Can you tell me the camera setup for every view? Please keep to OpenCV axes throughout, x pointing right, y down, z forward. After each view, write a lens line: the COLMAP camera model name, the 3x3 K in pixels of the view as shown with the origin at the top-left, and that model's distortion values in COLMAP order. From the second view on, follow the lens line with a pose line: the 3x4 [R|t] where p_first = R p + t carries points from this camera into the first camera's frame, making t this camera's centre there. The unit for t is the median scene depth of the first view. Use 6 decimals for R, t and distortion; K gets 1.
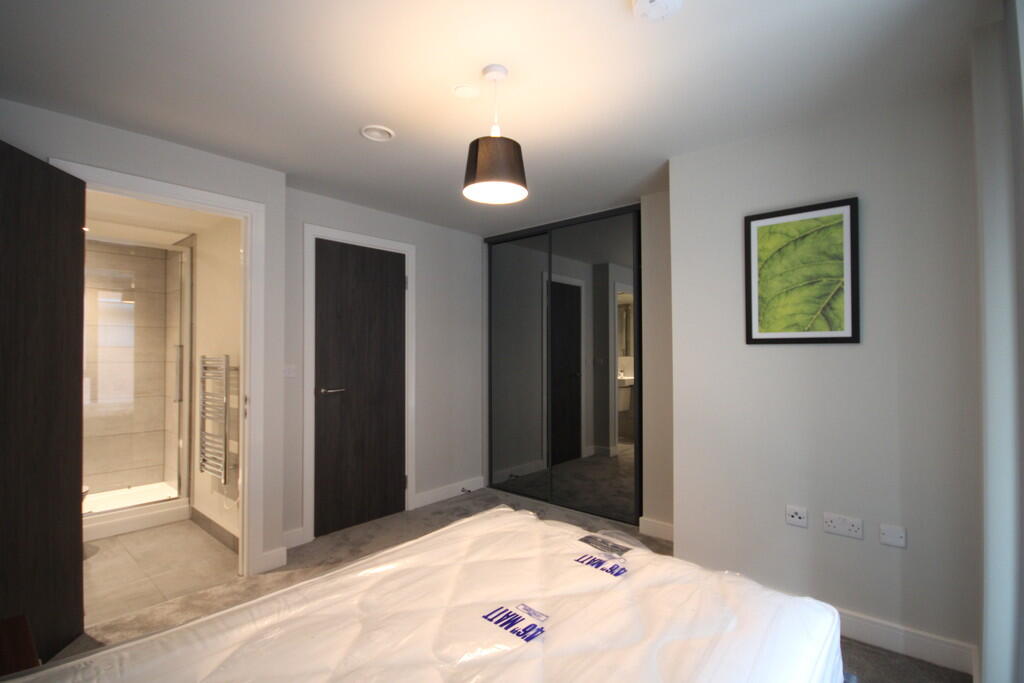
lens RADIAL K [[480.3, 0, 513.0], [0, 480.3, 345.0], [0, 0, 1]] dist [-0.011413, -0.000960]
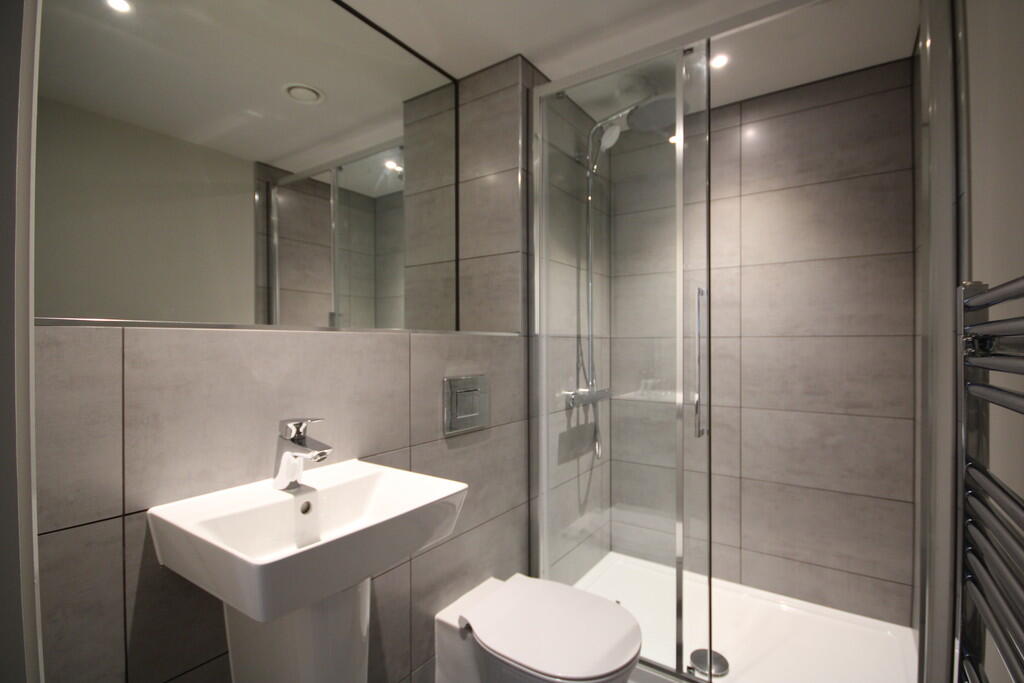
lens RADIAL K [[480.3, 0, 511.3], [0, 480.3, 343.8], [0, 0, 1]] dist [-0.011413, -0.000960]
pose [[0.118650, 0.004205, -0.992927, -1.638229], [0.019326, 0.999792, 0.006543, 0.147150], [0.992748, -0.019966, 0.118544, 2.706517]]
